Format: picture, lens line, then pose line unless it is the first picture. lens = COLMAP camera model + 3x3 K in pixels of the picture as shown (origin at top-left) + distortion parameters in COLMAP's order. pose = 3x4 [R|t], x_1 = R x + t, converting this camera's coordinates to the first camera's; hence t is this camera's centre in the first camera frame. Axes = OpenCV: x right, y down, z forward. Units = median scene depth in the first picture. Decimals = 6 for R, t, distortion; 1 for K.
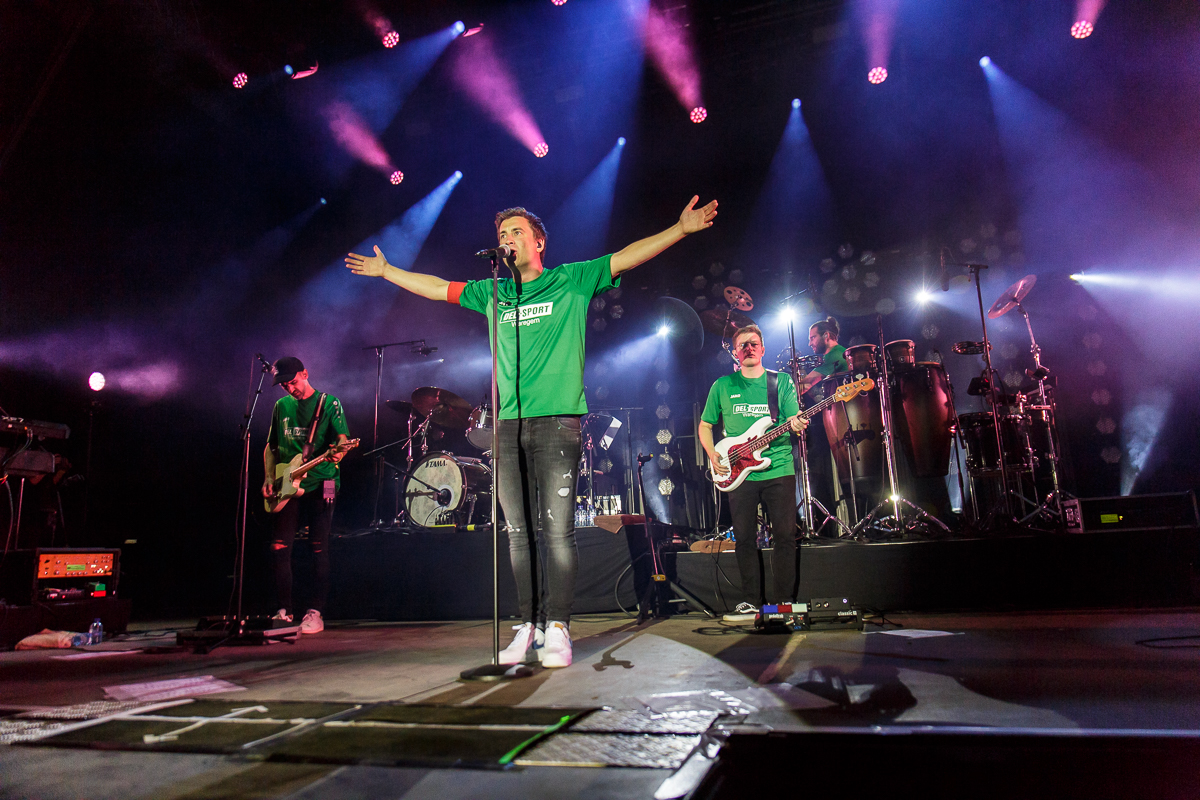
lens RADIAL K [[791.5, 0, 600.0], [0, 791.5, 400.0], [0, 0, 1]] dist [-0.004258, 0.007711]
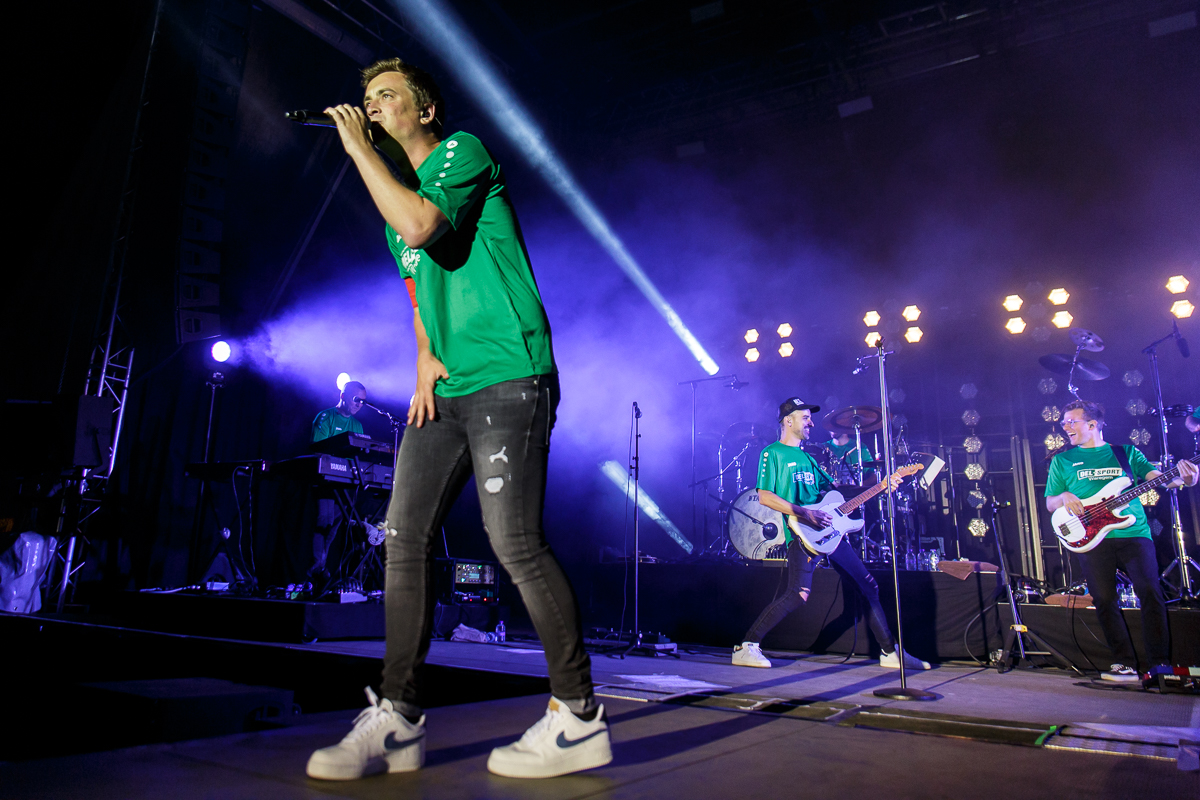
lens RADIAL K [[910.6, 0, 533.4], [0, 910.6, 338.4], [0, 0, 1]] dist [0.001207, -0.002065]
pose [[0.952696, -0.005832, -0.303868, -0.153055], [-0.014384, 0.997830, -0.064248, -0.059398], [0.303583, 0.065580, 0.950545, -0.305139]]
